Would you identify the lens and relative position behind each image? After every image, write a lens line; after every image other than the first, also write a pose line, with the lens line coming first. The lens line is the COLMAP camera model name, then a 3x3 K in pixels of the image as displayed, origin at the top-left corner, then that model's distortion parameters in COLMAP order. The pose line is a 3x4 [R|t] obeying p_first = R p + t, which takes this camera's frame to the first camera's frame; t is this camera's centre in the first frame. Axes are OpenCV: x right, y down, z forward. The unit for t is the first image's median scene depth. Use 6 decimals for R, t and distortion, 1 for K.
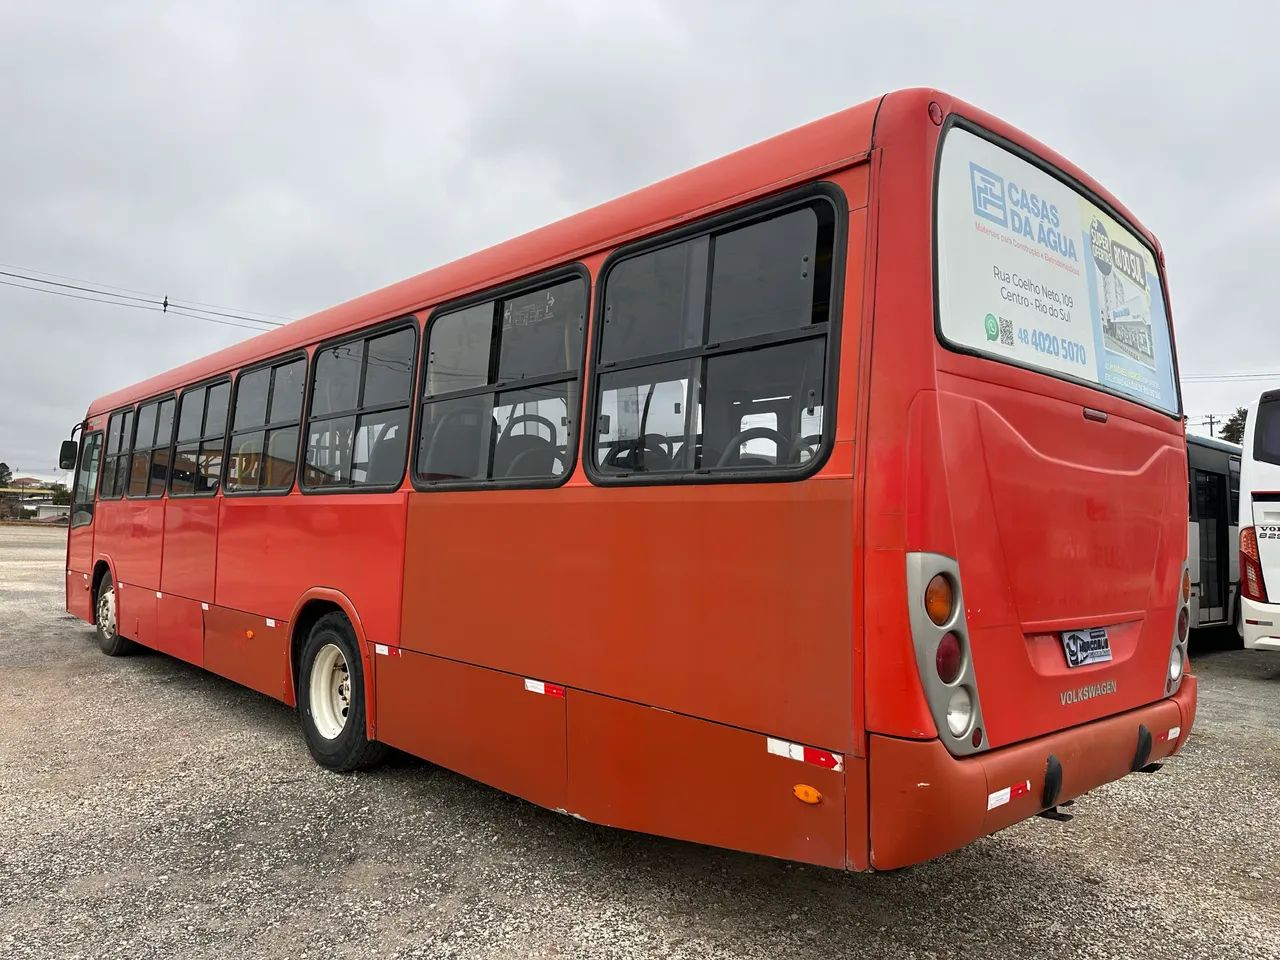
lens RADIAL K [[906.8, 0, 645.8], [0, 906.8, 490.7], [0, 0, 1]] dist [0.035199, -0.040655]
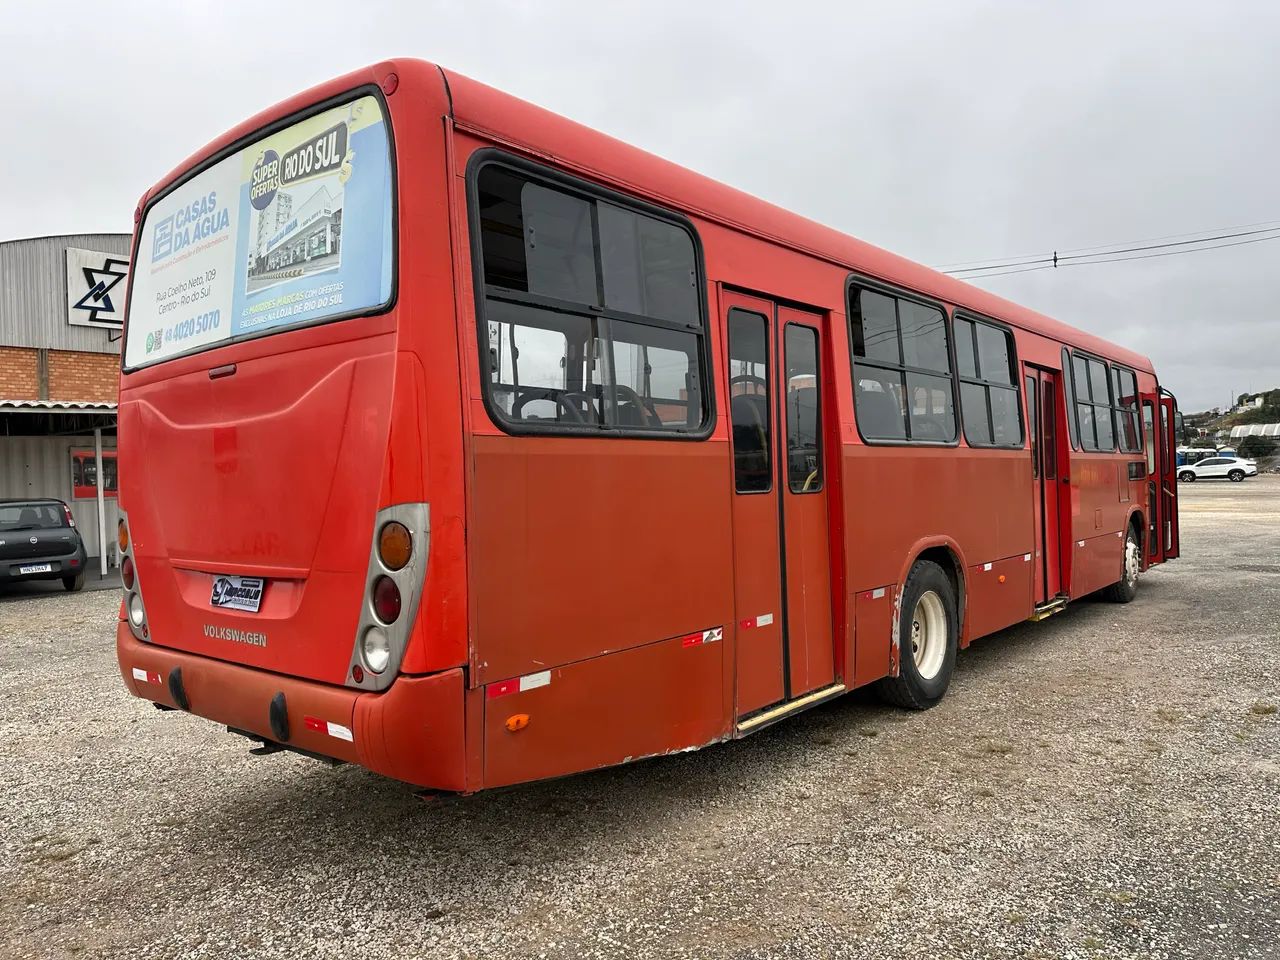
lens RADIAL K [[906.8, 0, 645.8], [0, 906.8, 490.7], [0, 0, 1]] dist [0.035199, -0.040655]
pose [[0.128281, -0.023847, -0.991451, 1.584457], [0.069075, 0.997498, -0.015055, 0.102294], [0.989329, -0.066553, 0.129608, 1.335890]]
